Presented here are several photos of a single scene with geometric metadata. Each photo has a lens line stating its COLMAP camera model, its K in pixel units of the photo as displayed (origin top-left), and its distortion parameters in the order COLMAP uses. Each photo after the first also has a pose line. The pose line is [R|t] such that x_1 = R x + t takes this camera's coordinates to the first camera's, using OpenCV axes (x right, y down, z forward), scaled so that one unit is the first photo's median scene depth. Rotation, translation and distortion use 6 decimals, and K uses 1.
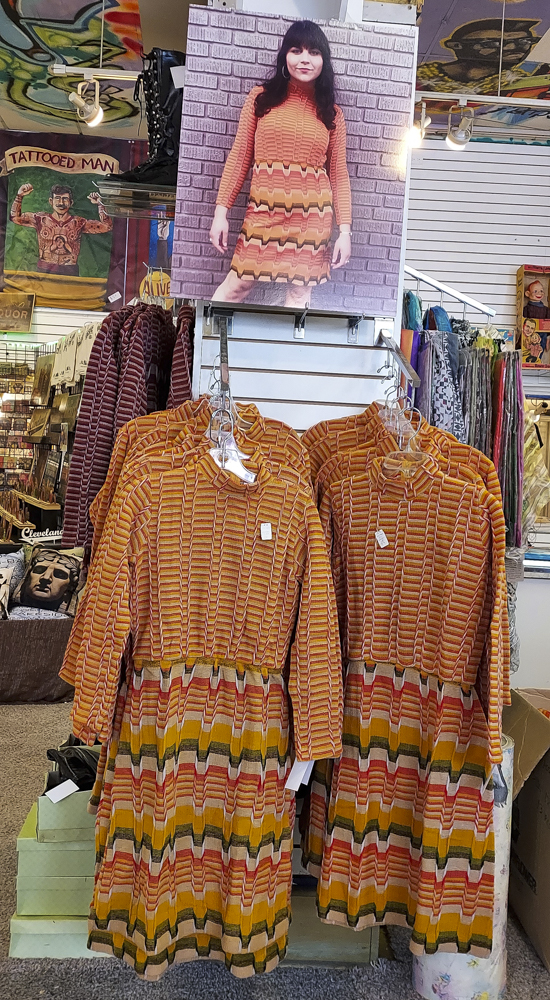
lens RADIAL K [[923.9, 0, 275.0], [0, 923.9, 499.2], [0, 0, 1]] dist [-0.005028, 0.000000]
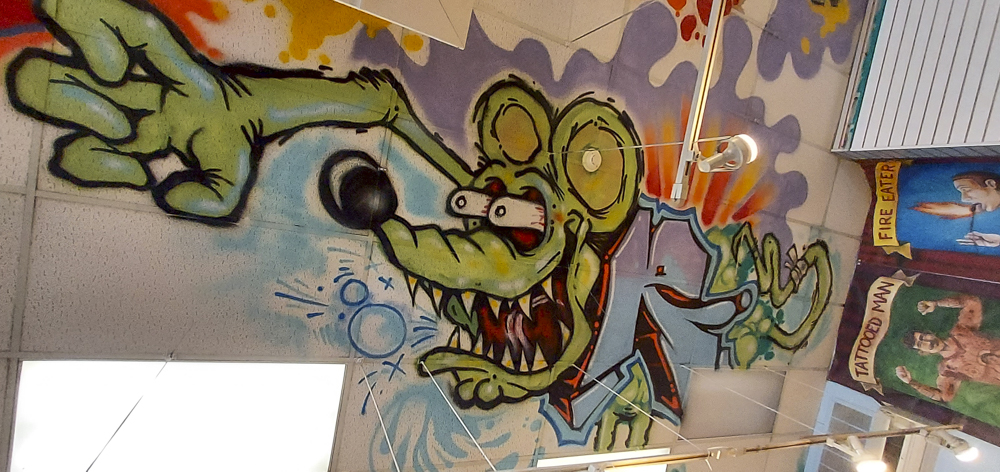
lens RADIAL K [[393.7, 0, 497.9], [0, 393.7, 238.6], [0, 0, 1]] dist [0.000699, 0.000006]
pose [[0.114058, -0.993009, -0.030405, -0.181465], [0.380403, 0.071925, -0.922020, -0.137592], [0.917760, 0.093597, 0.385947, 0.477641]]
